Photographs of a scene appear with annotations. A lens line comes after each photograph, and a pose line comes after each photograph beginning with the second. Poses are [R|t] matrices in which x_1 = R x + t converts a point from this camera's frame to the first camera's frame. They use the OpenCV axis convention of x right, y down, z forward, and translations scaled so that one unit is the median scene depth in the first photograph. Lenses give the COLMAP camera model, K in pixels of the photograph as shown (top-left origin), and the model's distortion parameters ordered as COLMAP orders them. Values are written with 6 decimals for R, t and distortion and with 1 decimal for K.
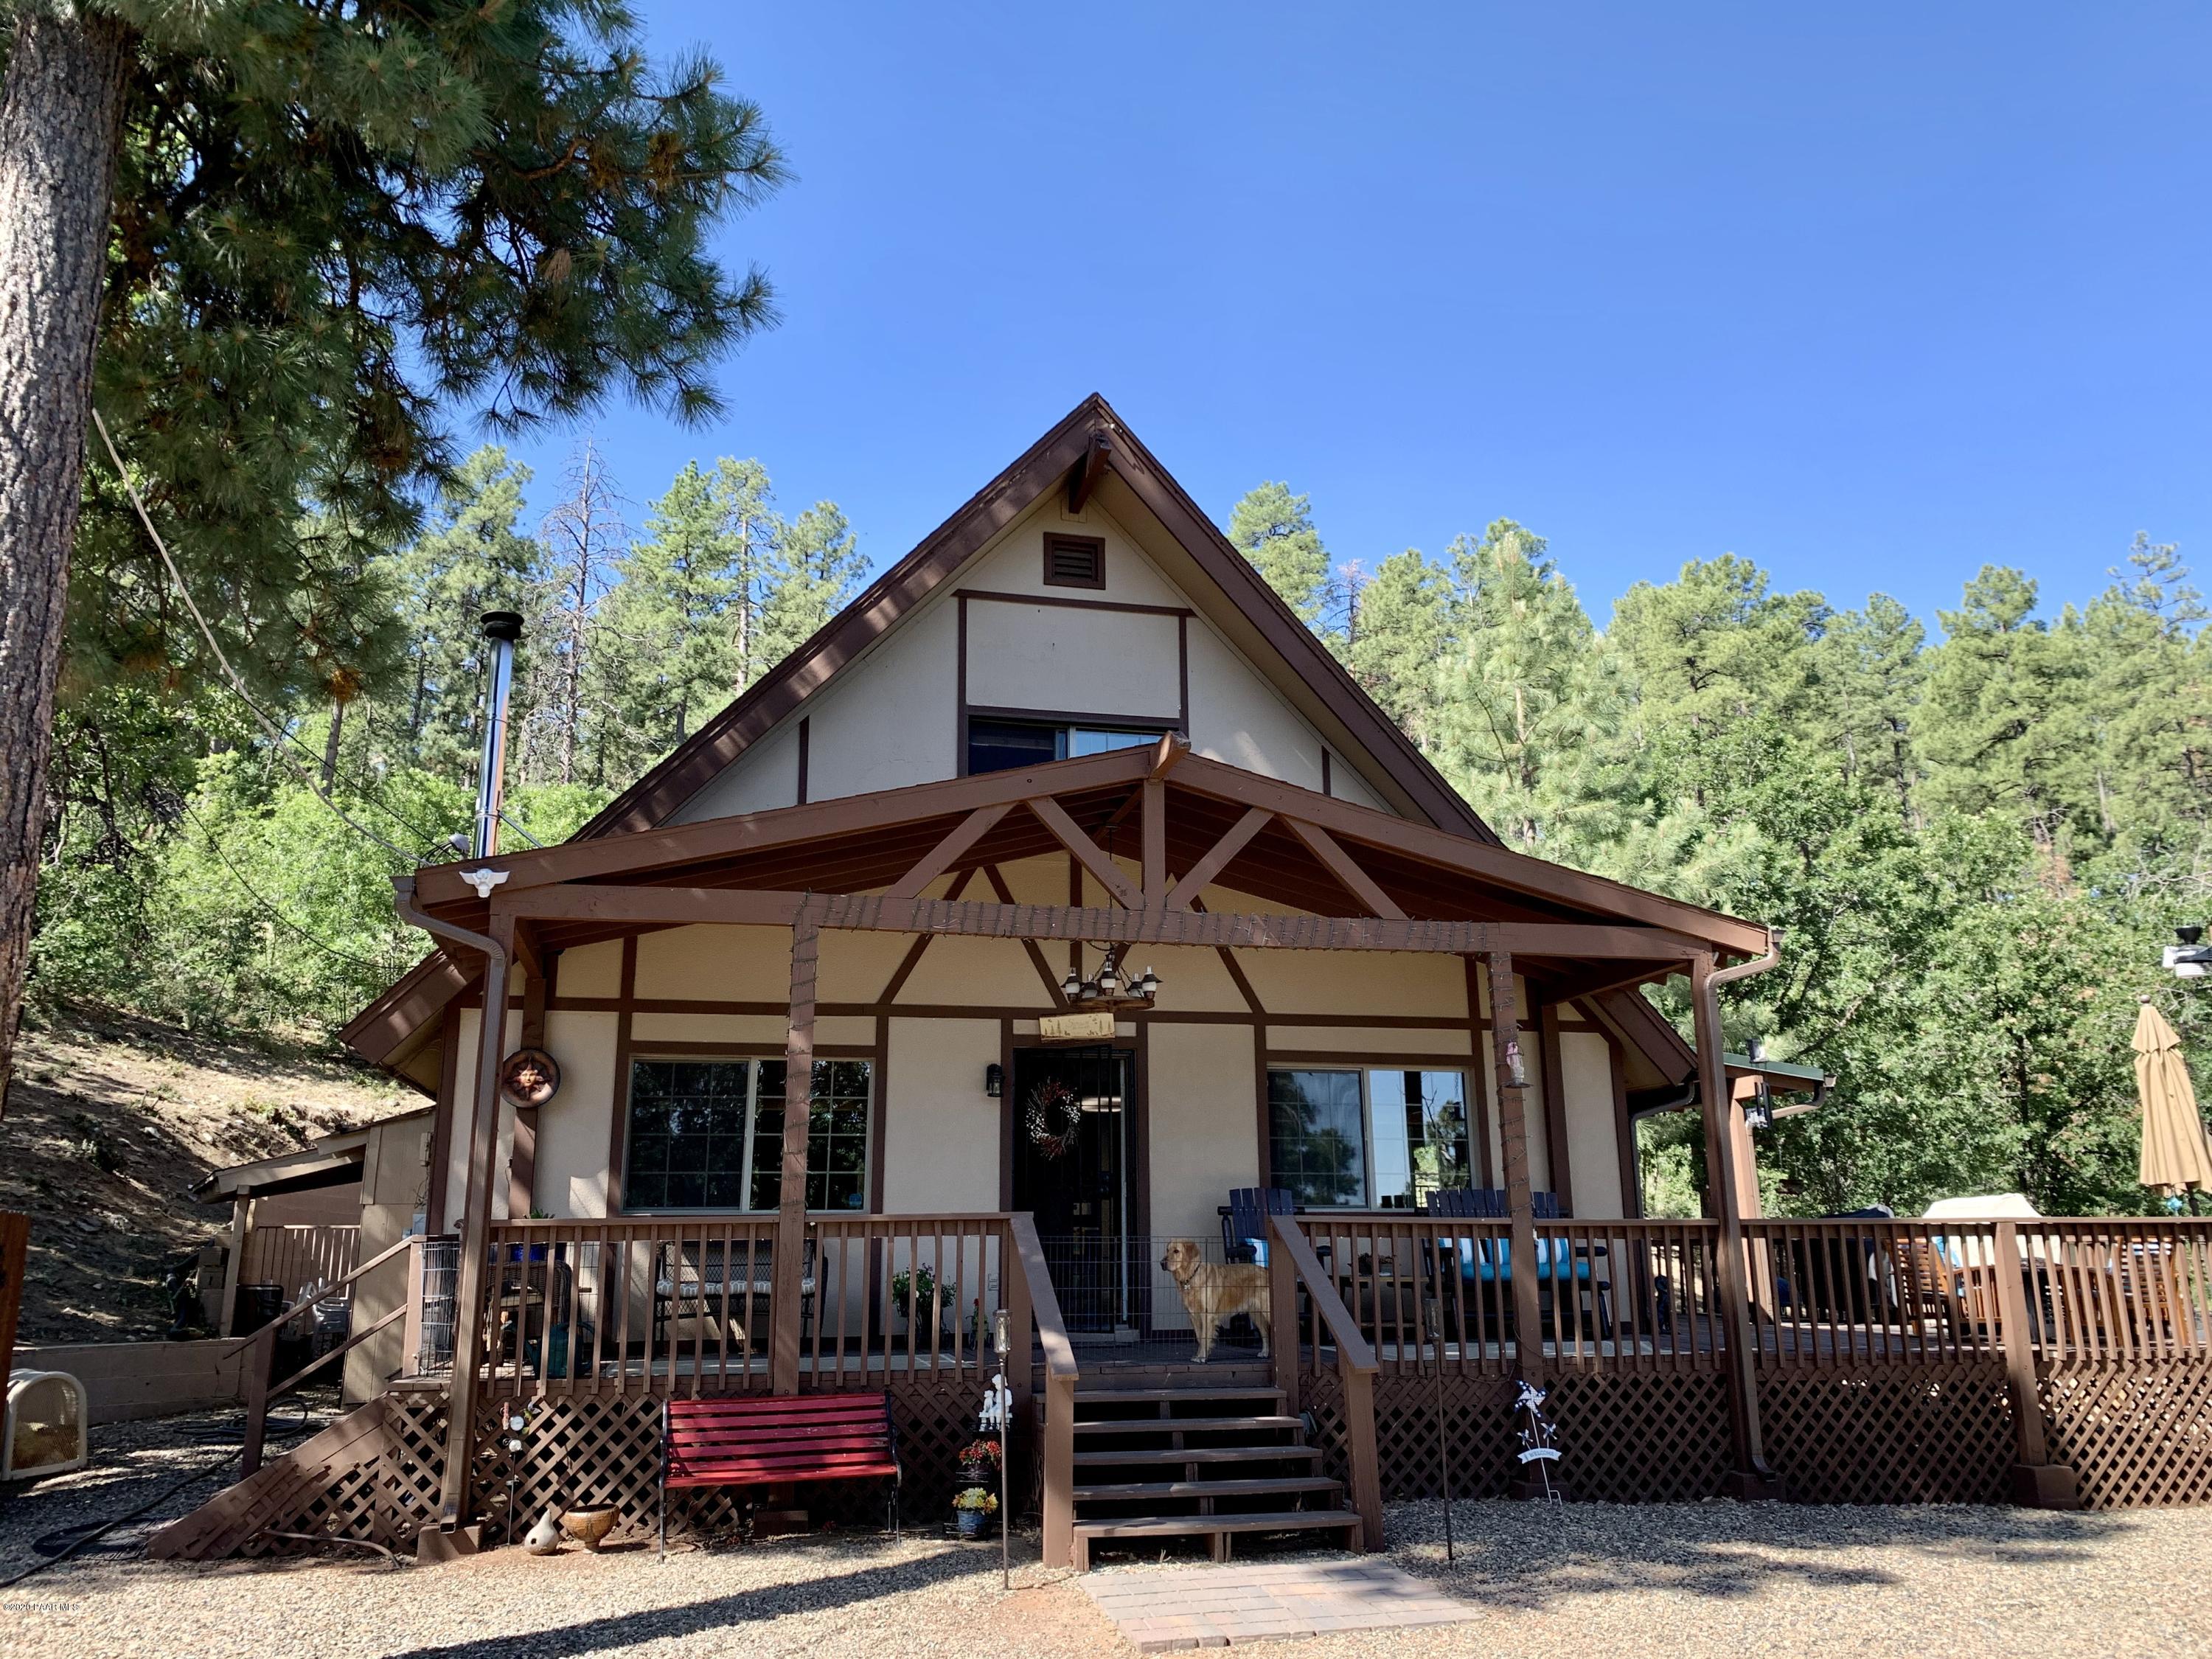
lens RADIAL K [[1680.3, 0, 1102.9], [0, 1680.3, 821.1], [0, 0, 1]] dist [0.023663, -0.012476]
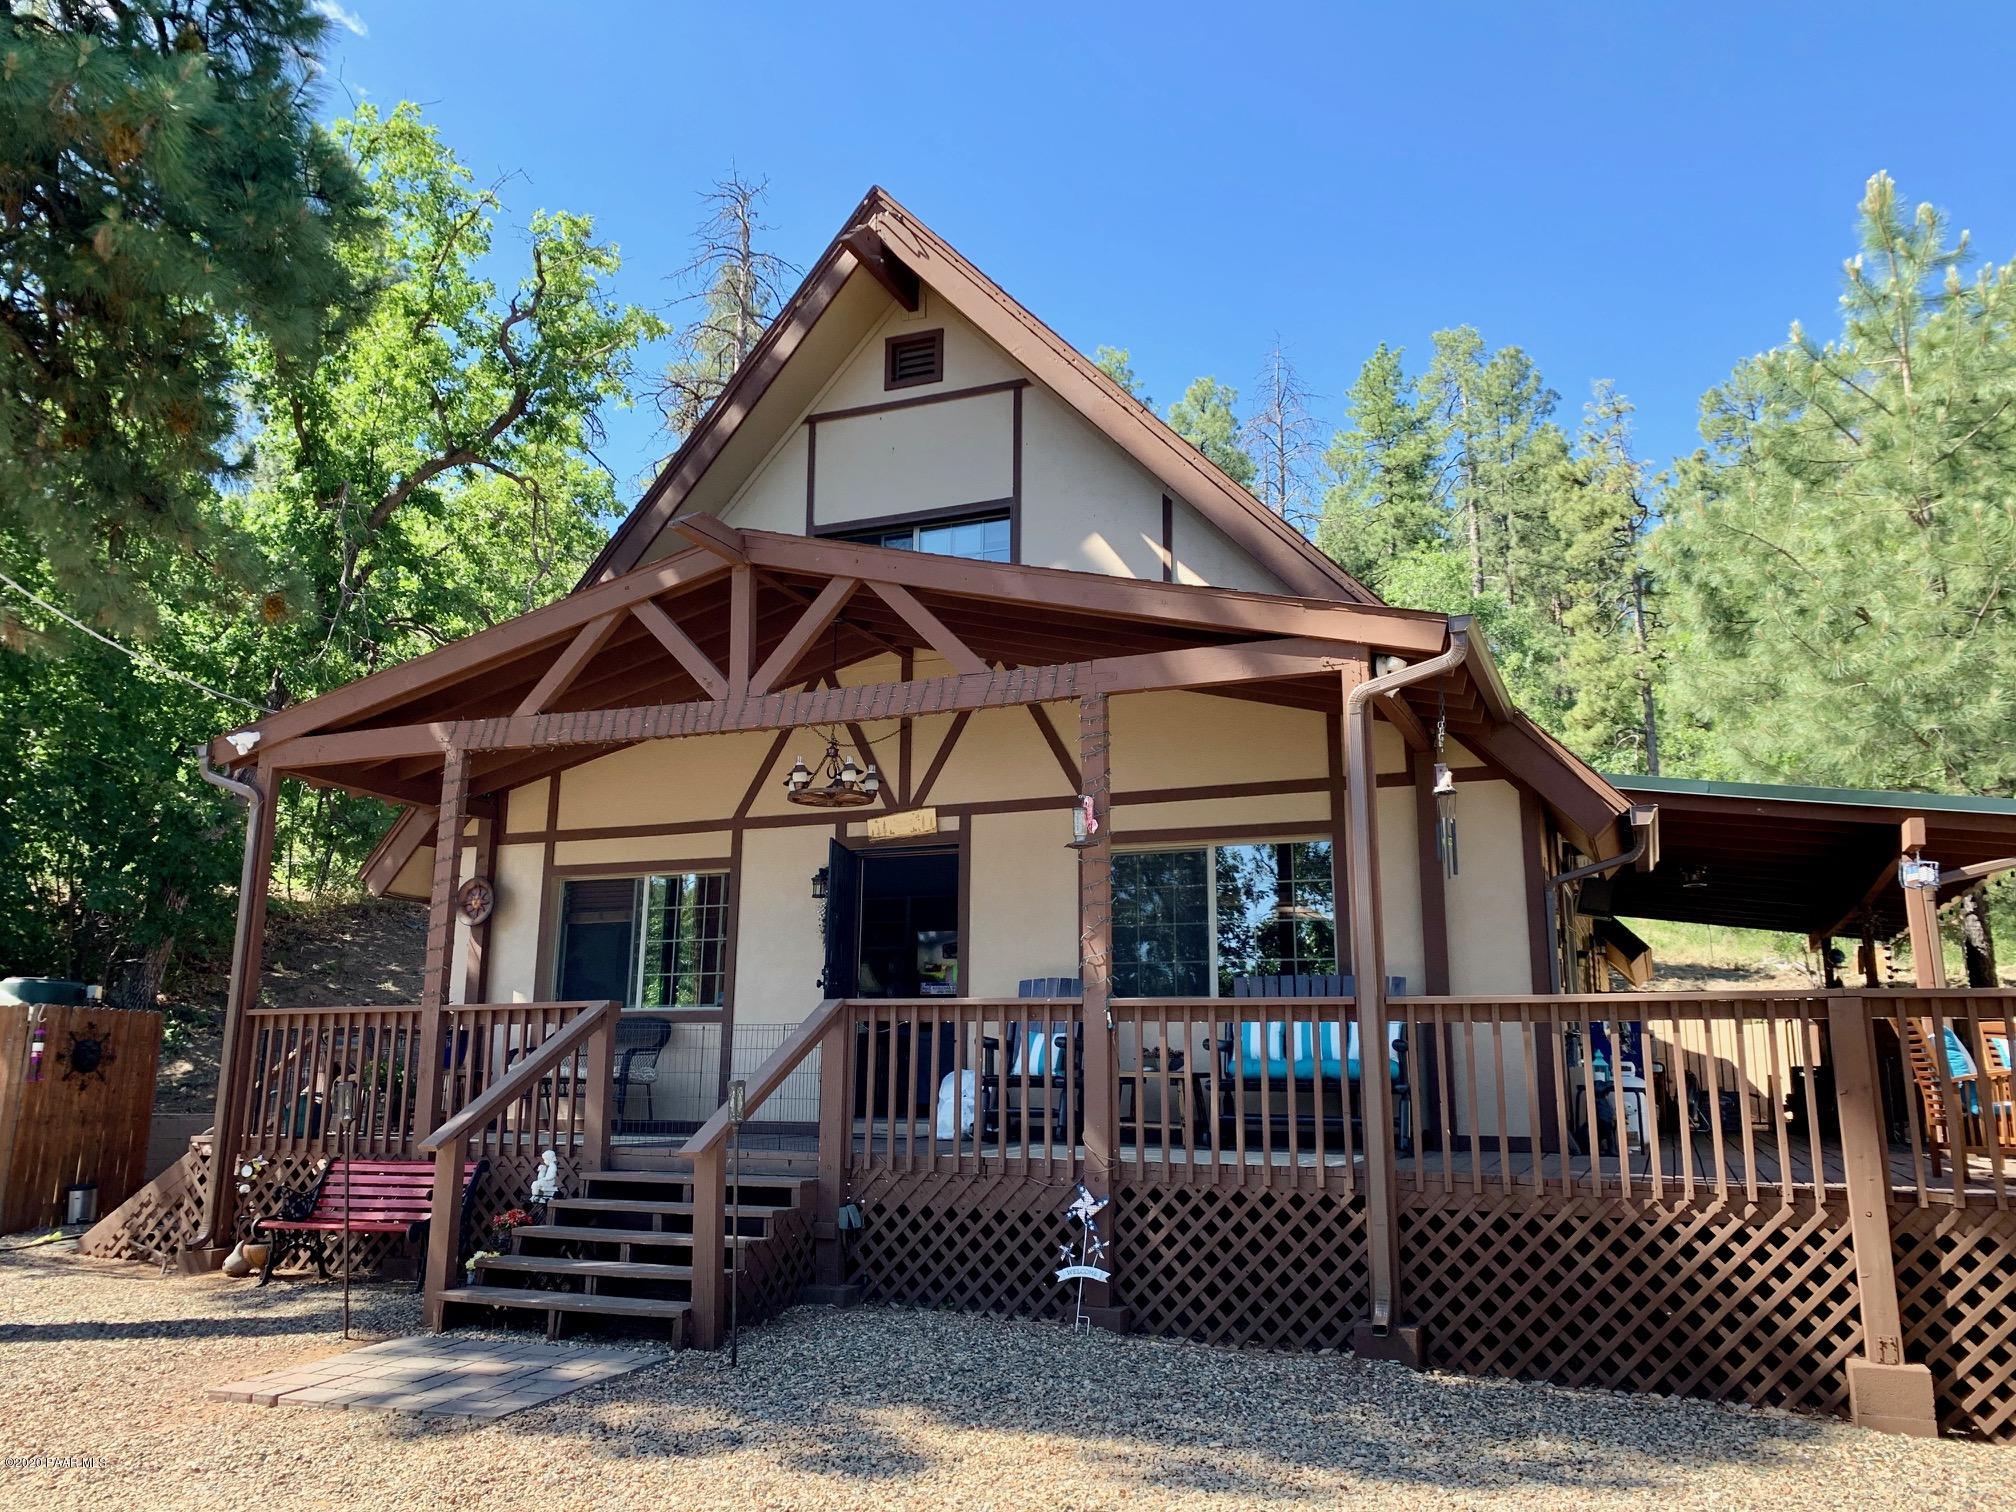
lens RADIAL K [[1531.4, 0, 1007.2], [0, 1531.4, 766.8], [0, 0, 1]] dist [0.023663, -0.012476]
pose [[0.815095, -0.102625, -0.570165, 0.579757], [0.130030, 0.991482, 0.007430, 0.093240], [0.564546, -0.080194, 0.821497, 0.302729]]
